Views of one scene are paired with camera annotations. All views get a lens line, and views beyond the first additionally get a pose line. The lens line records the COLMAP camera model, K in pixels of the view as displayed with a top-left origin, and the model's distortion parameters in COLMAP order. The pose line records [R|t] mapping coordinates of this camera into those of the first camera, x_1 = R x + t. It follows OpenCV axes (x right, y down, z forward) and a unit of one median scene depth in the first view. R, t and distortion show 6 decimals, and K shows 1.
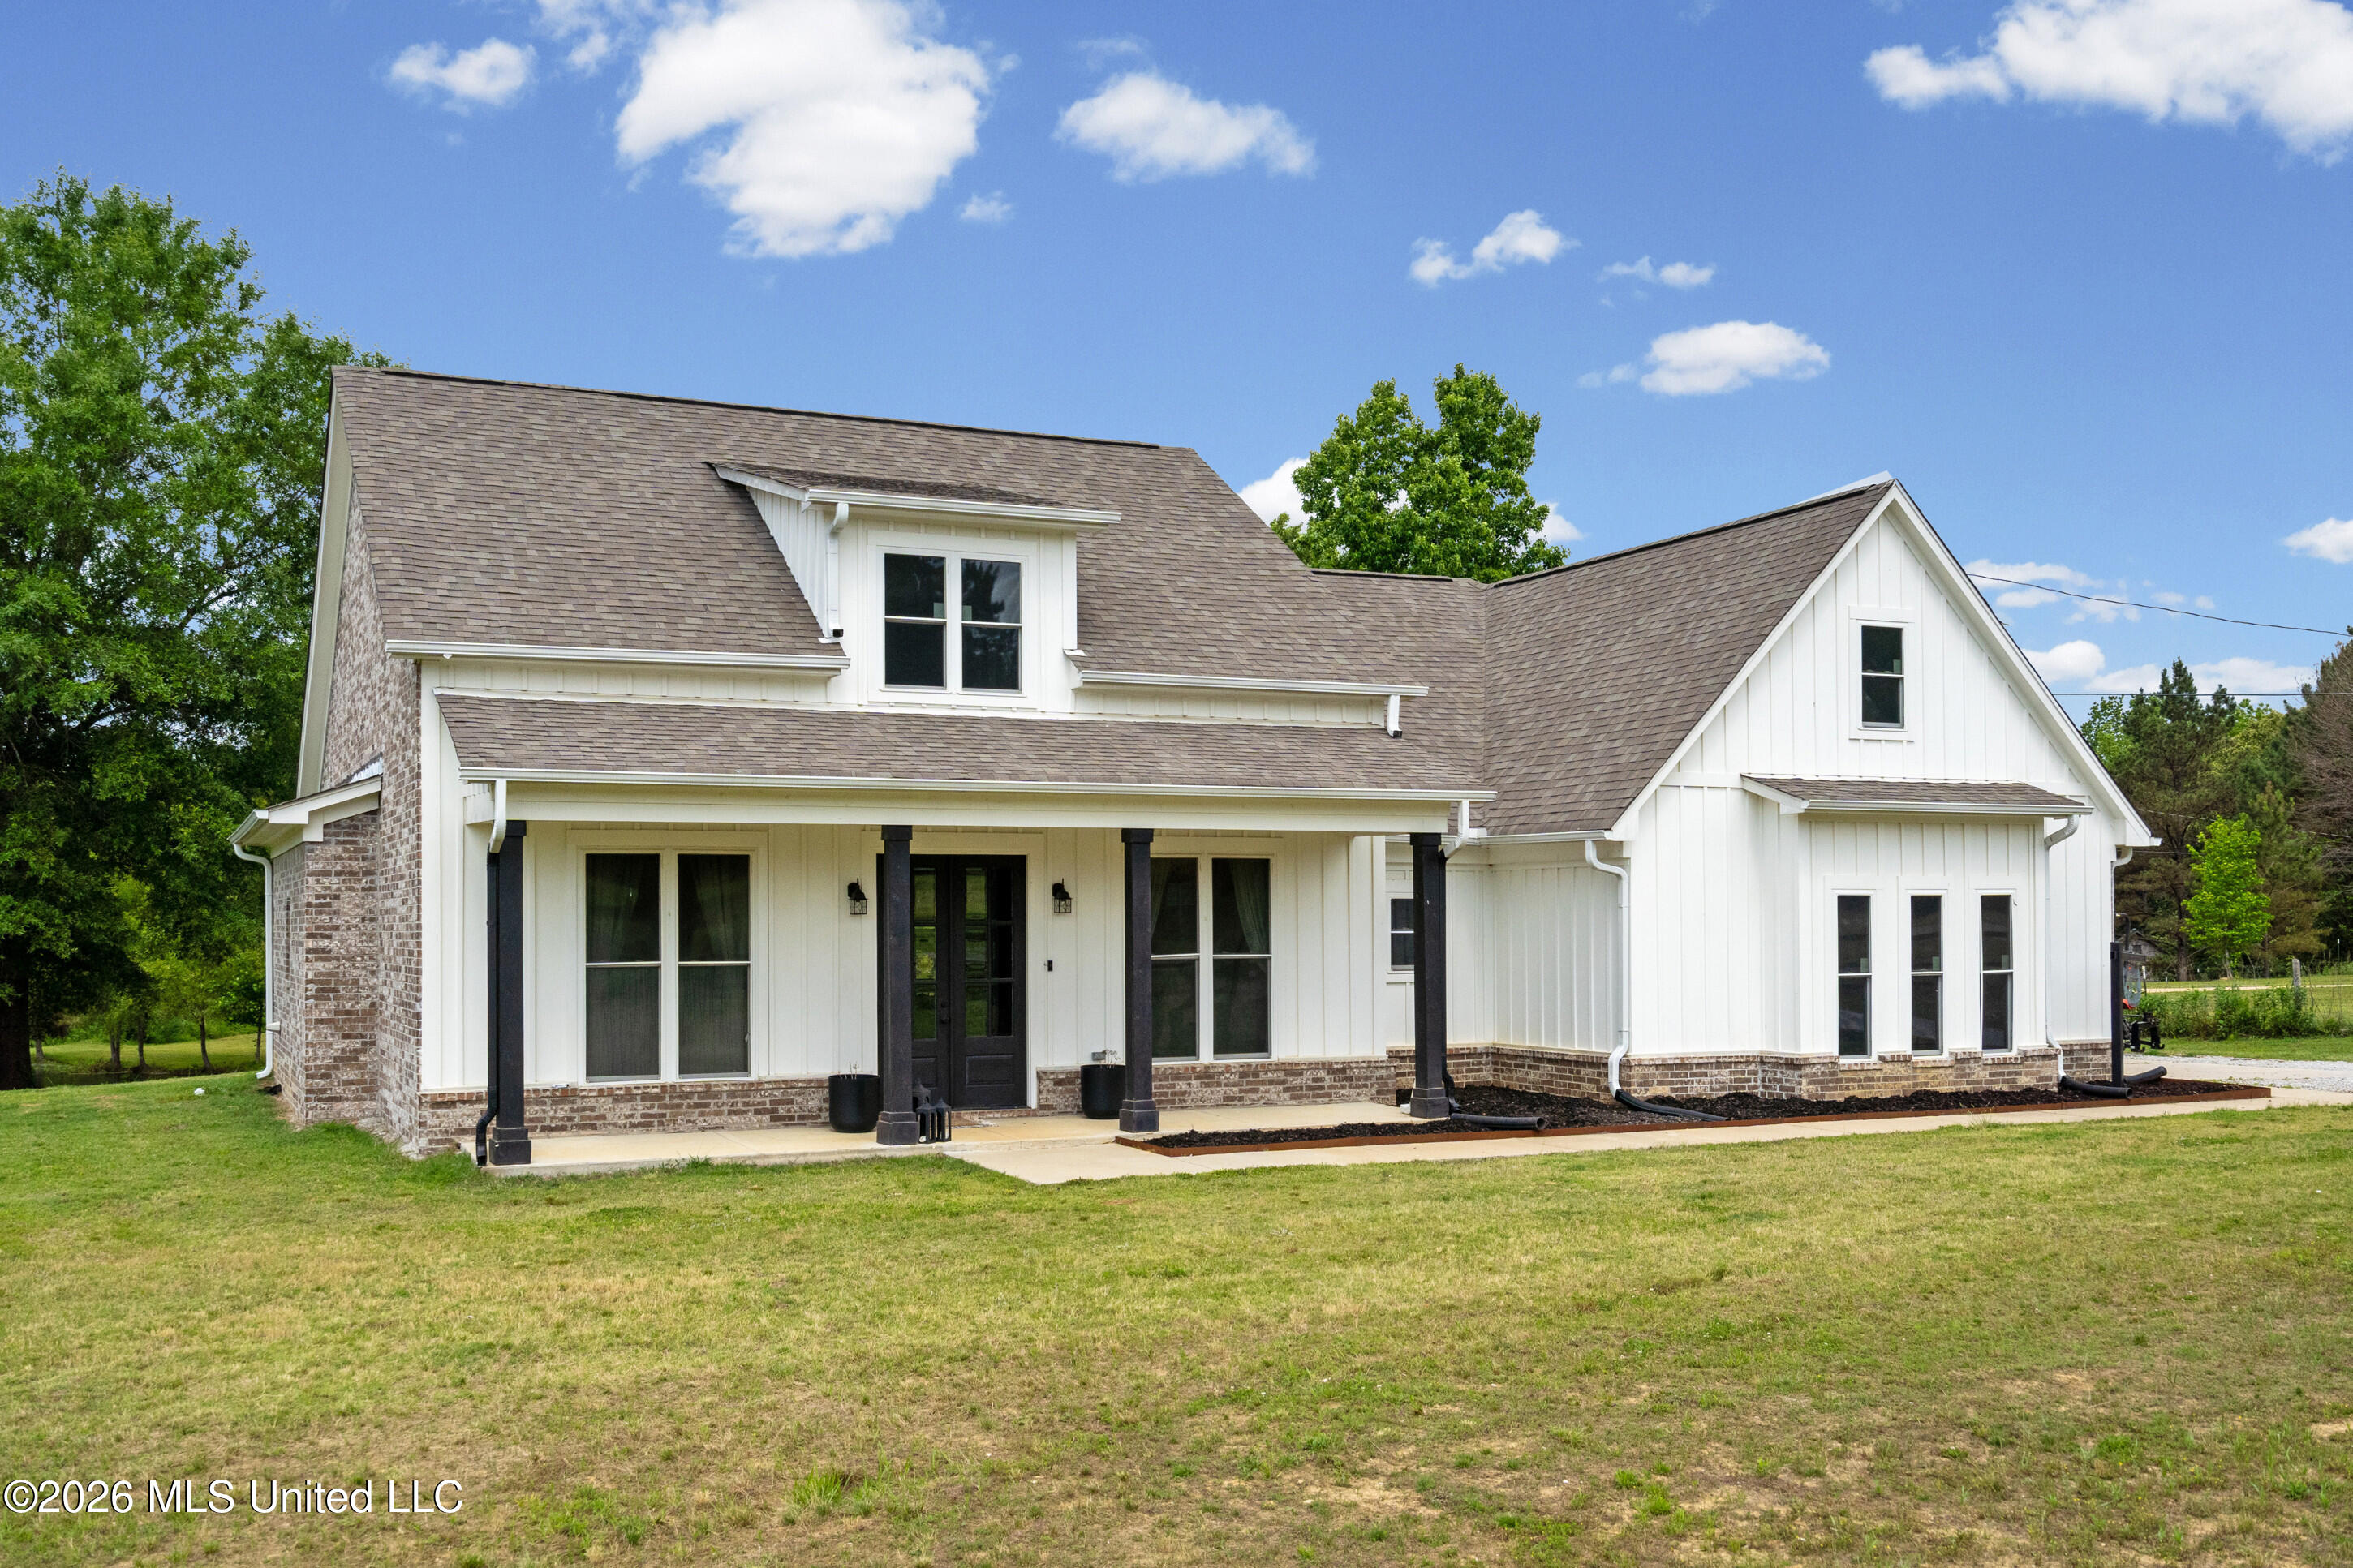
lens RADIAL K [[2213.8, 0, 1176.0], [0, 2213.8, 778.9], [0, 0, 1]] dist [-0.017111, 0.000000]
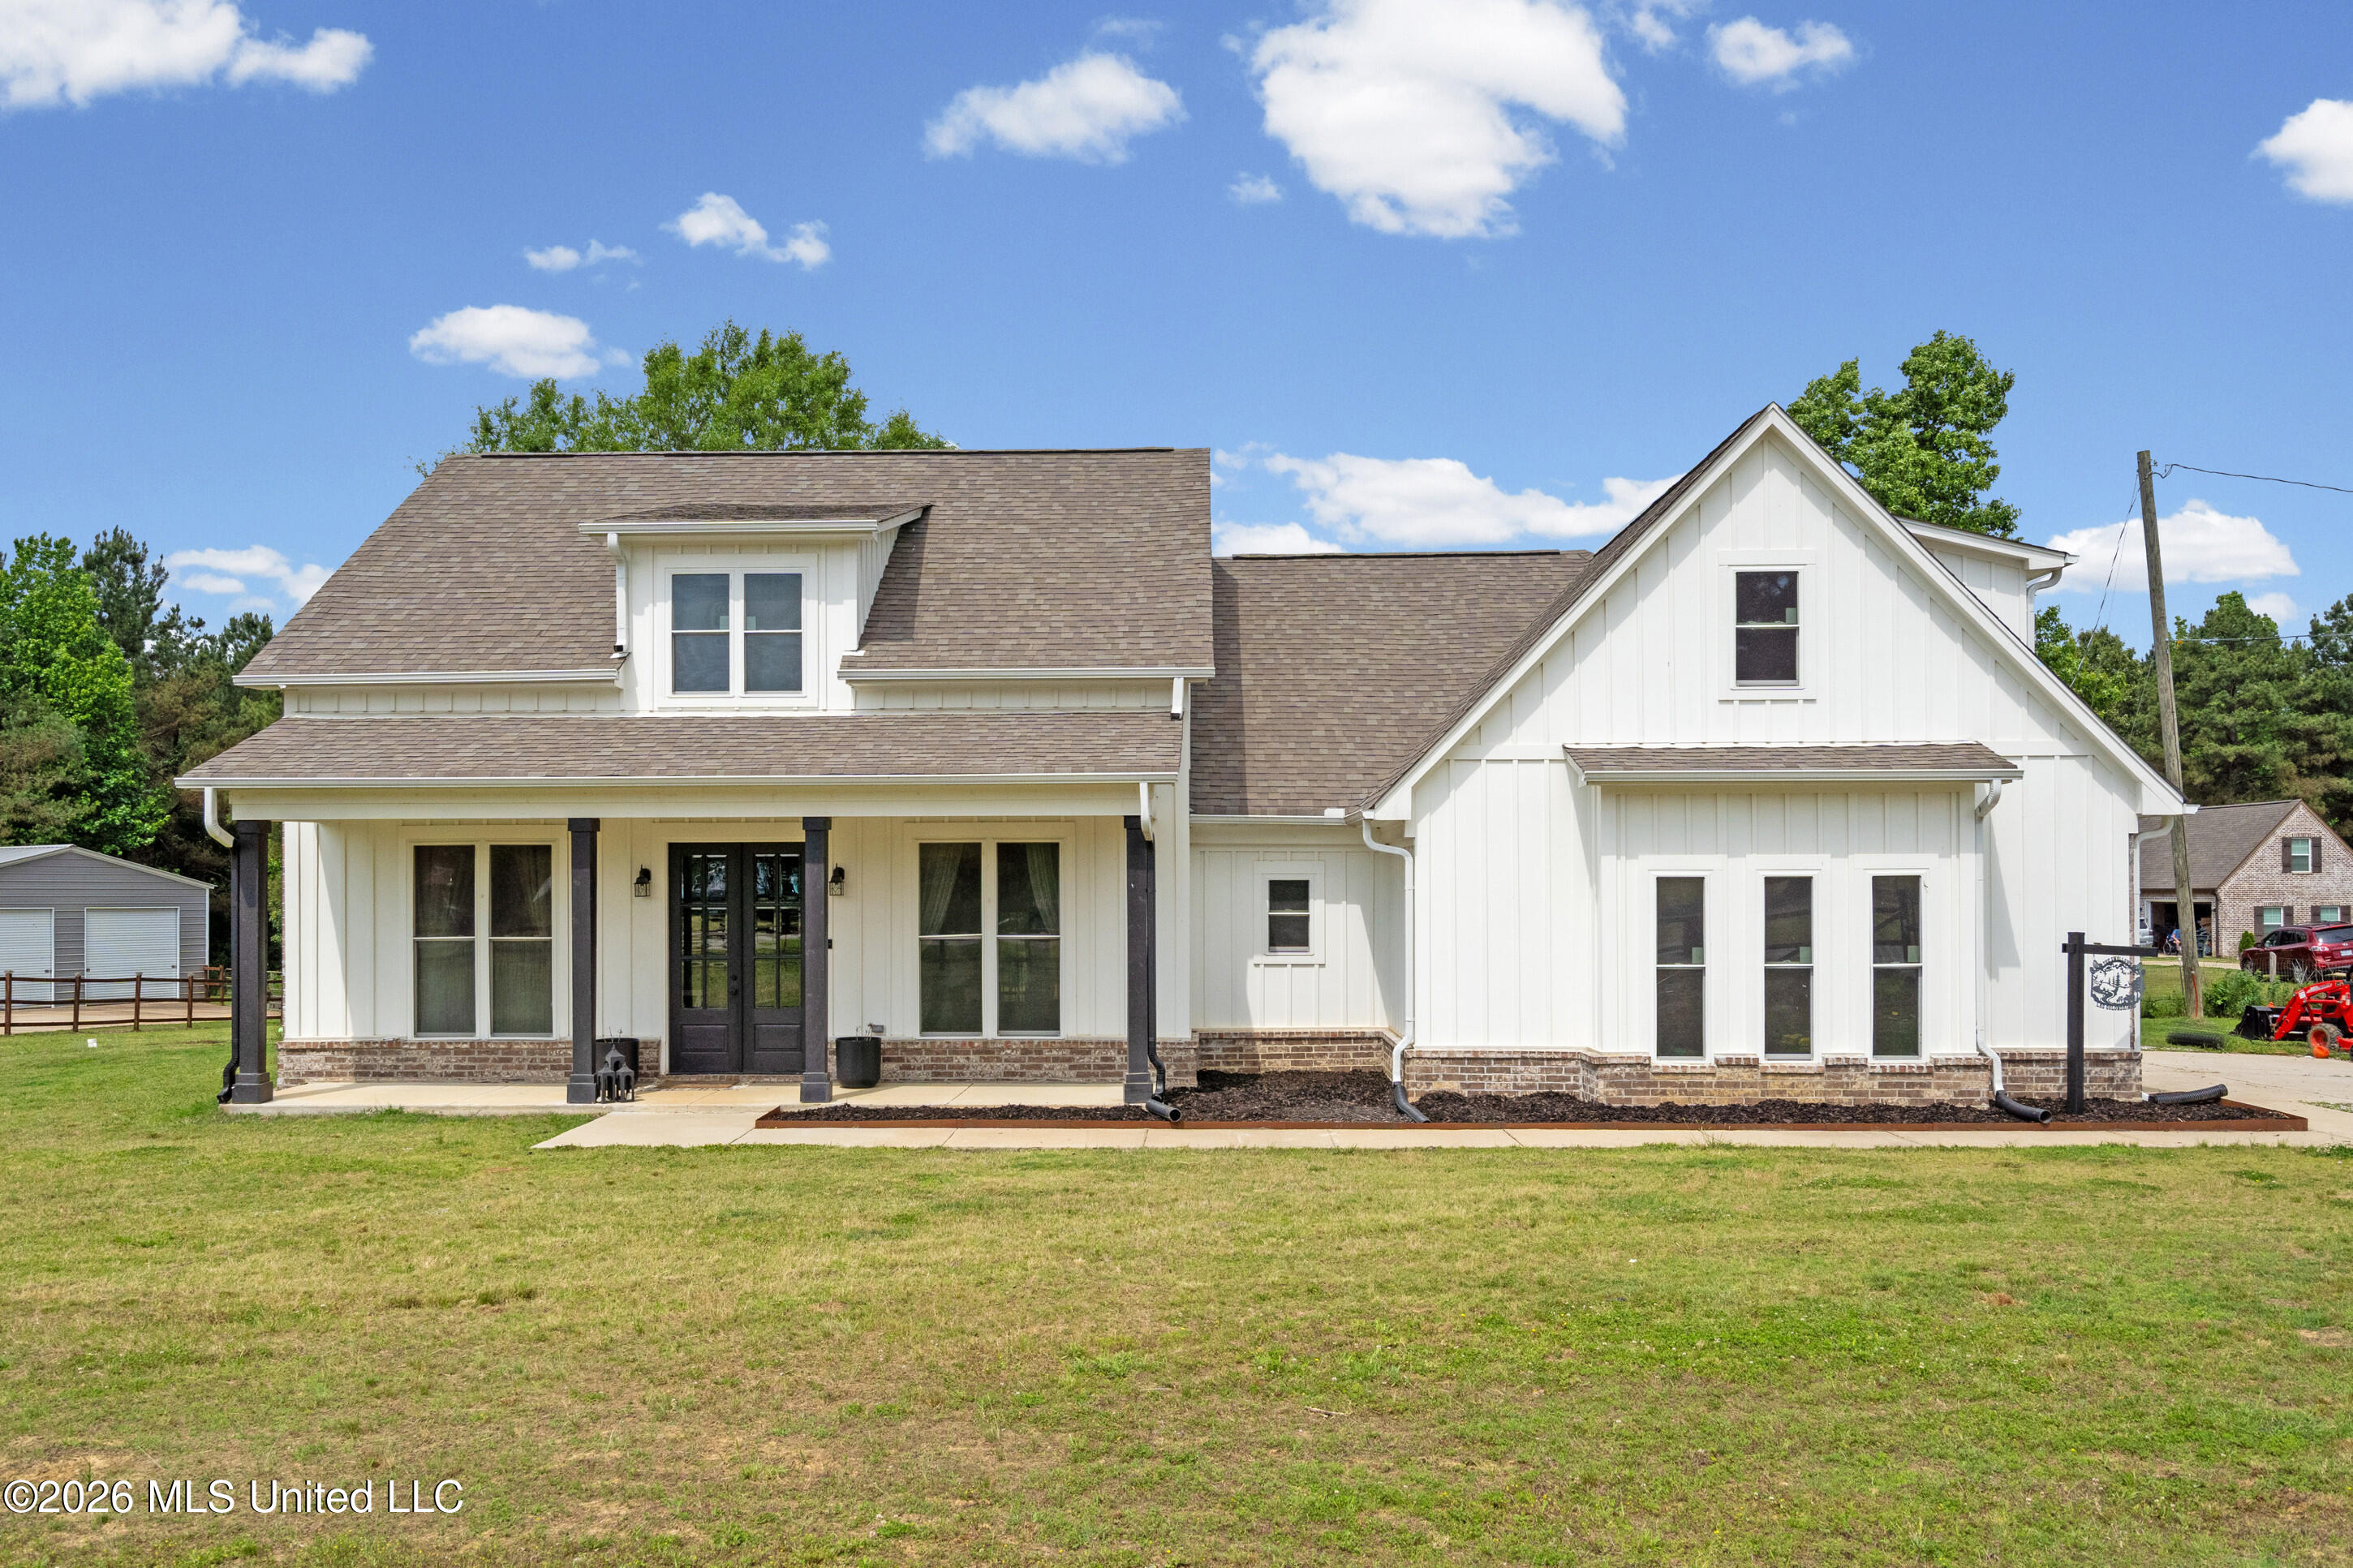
lens RADIAL K [[1911.8, 0, 1174.0], [0, 1911.8, 804.6], [0, 0, 1]] dist [0.001849, -0.021593]
pose [[0.891654, -0.020128, -0.452269, 0.482898], [0.027315, 0.999583, 0.009365, 0.011158], [0.451892, -0.020704, 0.891832, 0.226961]]
